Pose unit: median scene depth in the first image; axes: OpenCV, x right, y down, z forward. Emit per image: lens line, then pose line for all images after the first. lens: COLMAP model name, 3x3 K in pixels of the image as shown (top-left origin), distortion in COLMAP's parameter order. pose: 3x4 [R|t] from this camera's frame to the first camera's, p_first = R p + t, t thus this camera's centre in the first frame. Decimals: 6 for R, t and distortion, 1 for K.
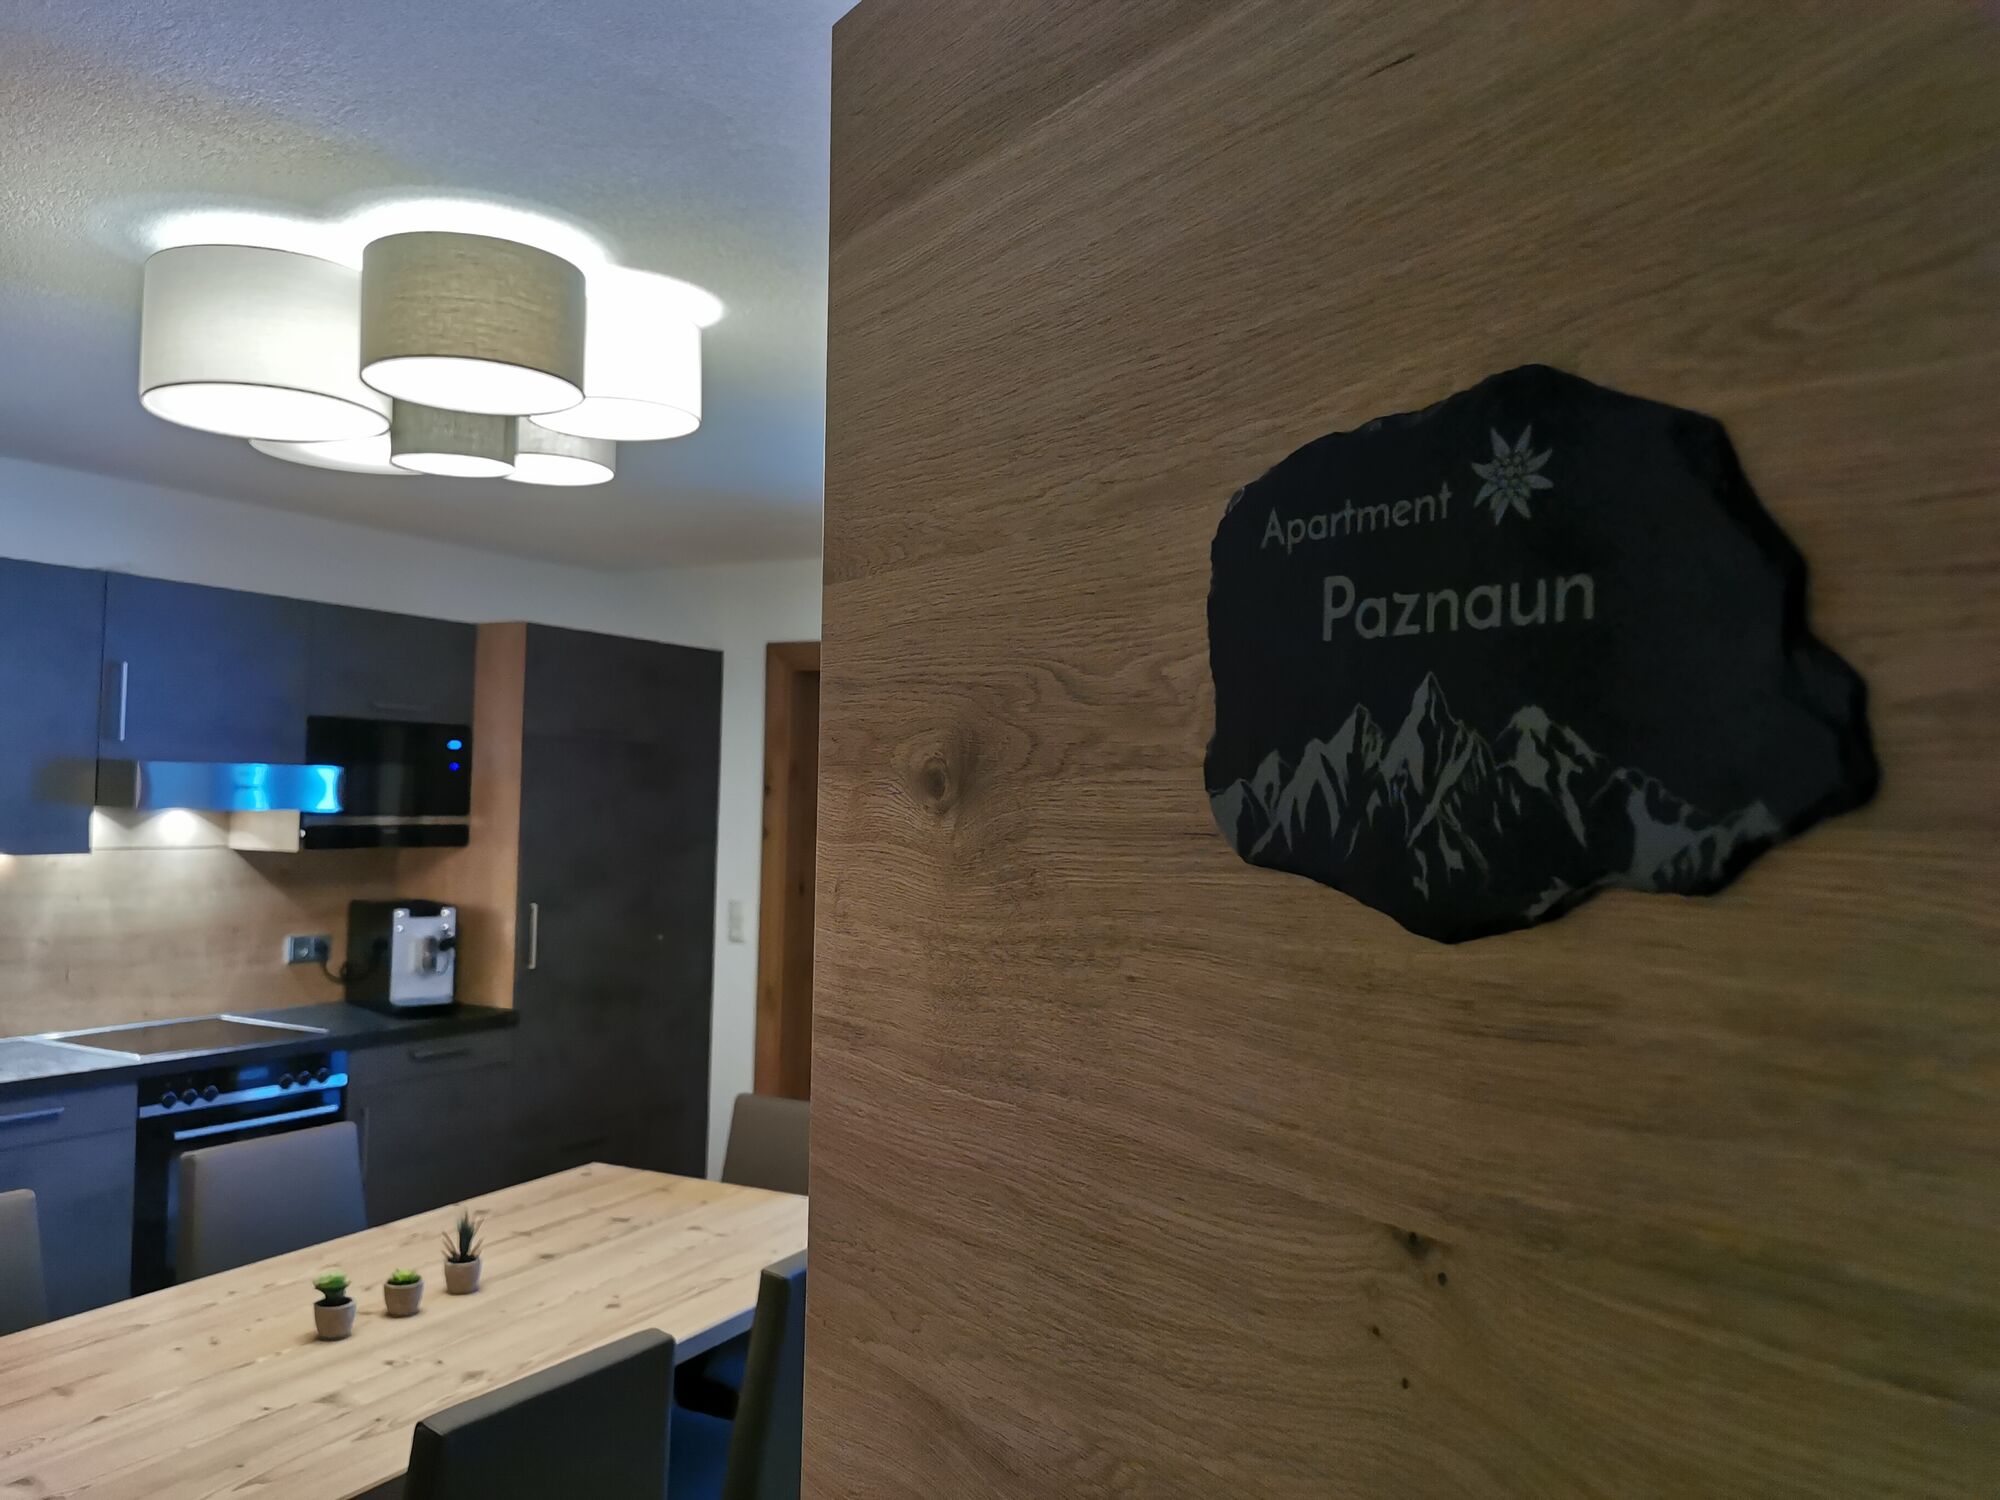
lens RADIAL K [[1590.9, 0, 996.5], [0, 1590.9, 755.6], [0, 0, 1]] dist [0.036812, -0.024880]
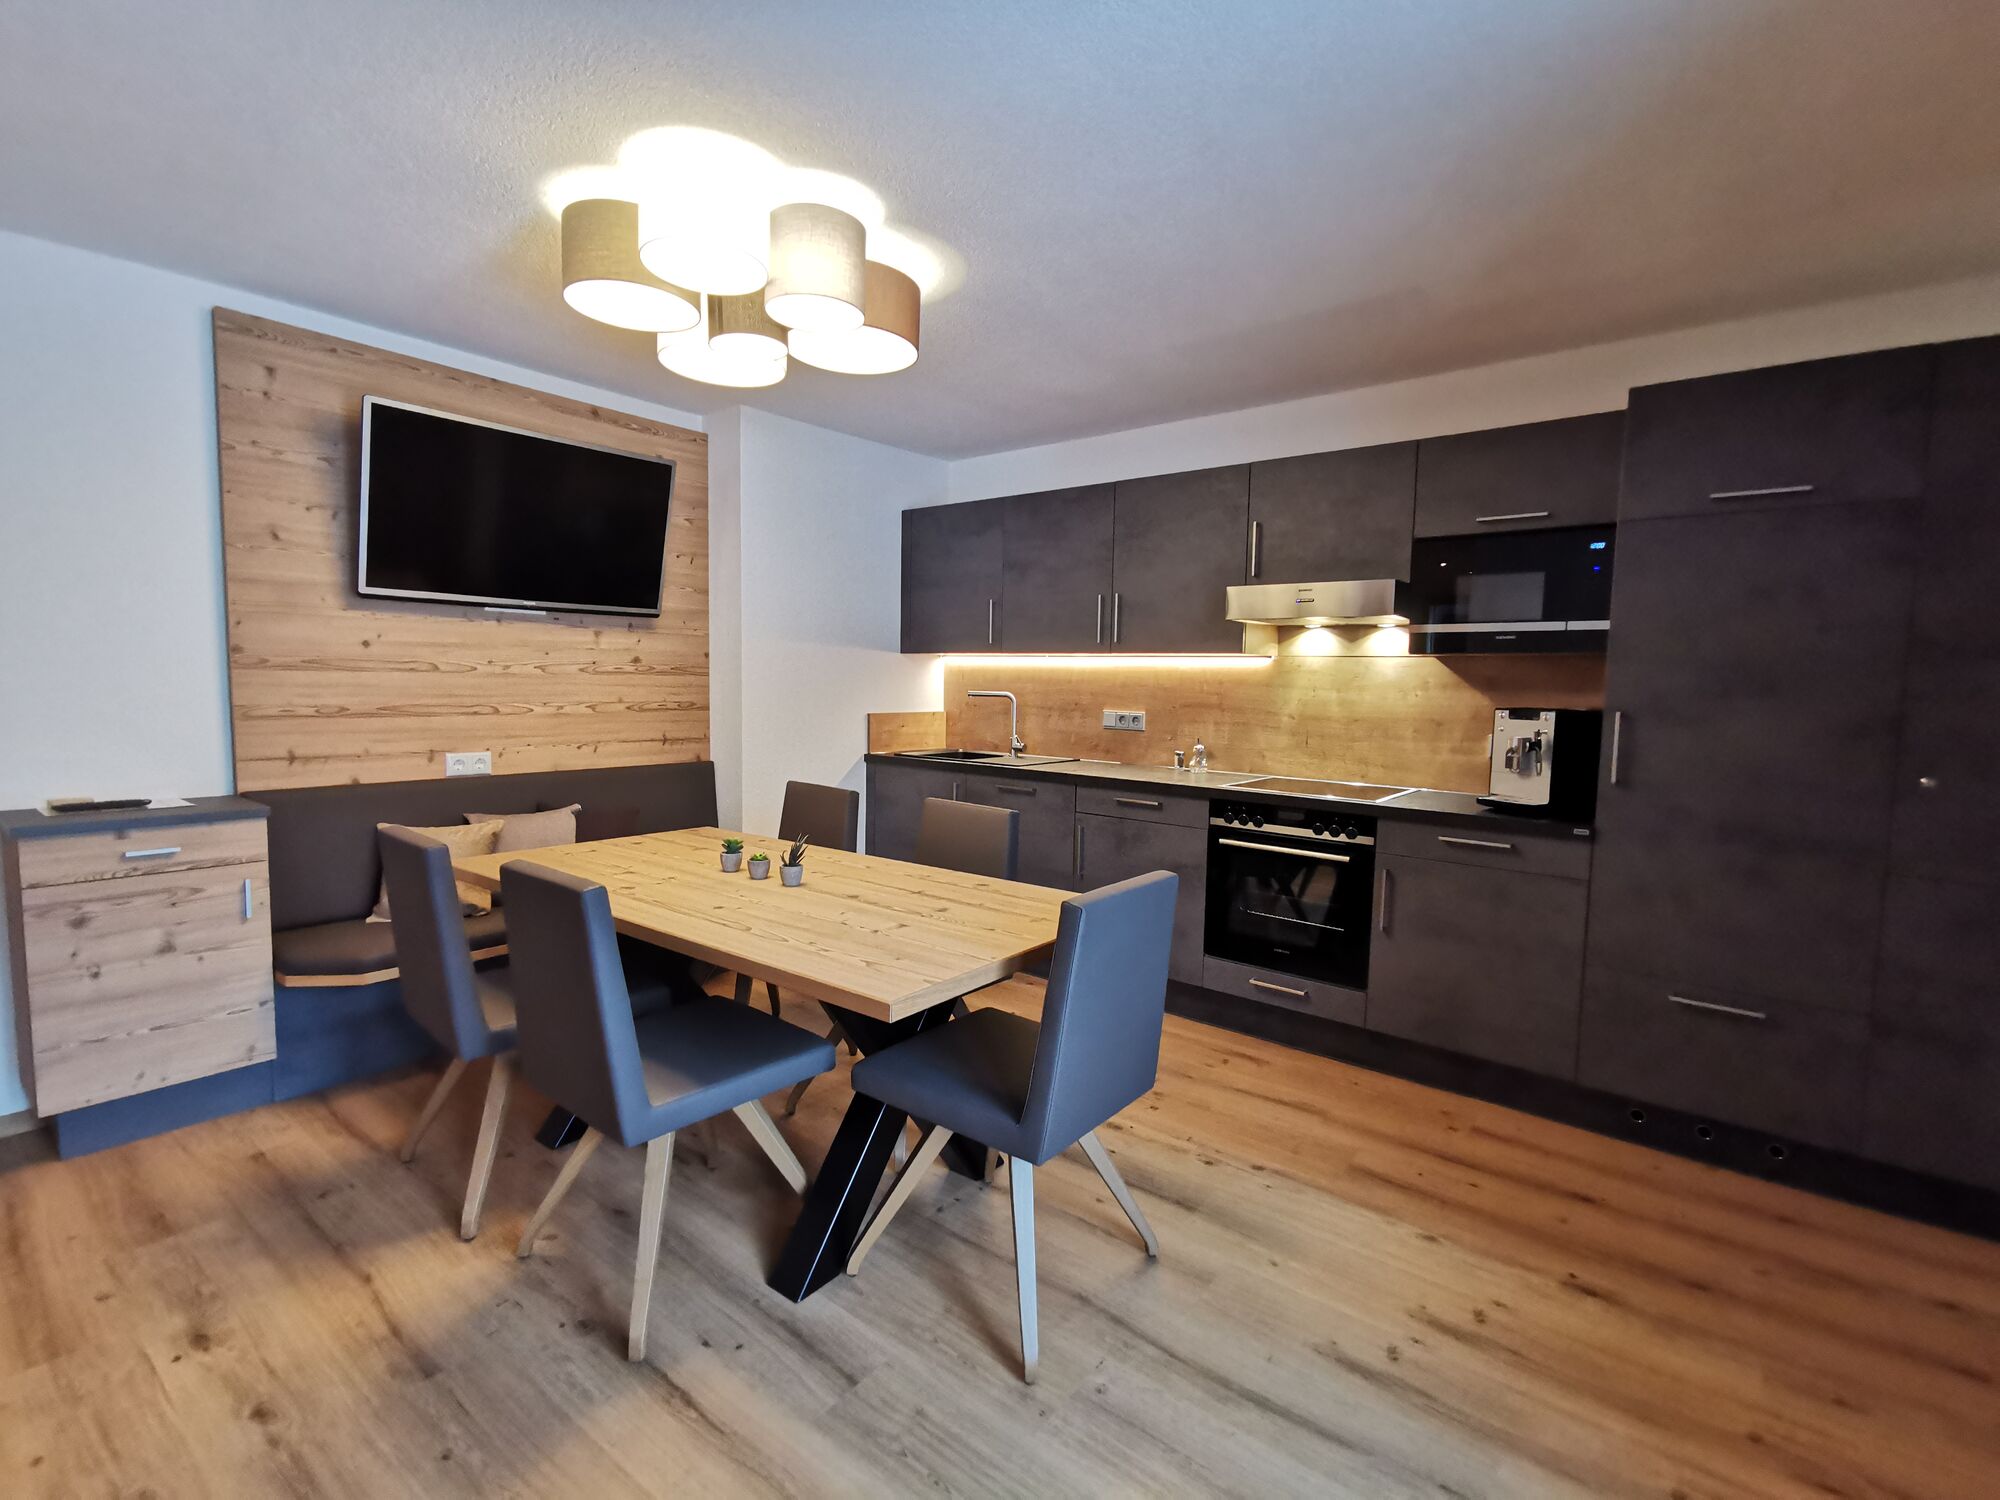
lens RADIAL K [[916.5, 0, 990.1], [0, 916.5, 755.7], [0, 0, 1]] dist [0.017119, -0.011772]
pose [[-0.175860, 0.056234, -0.982808, 0.311379], [0.003740, 0.998398, 0.056457, 0.098250], [0.984408, 0.006252, -0.175789, 0.835822]]
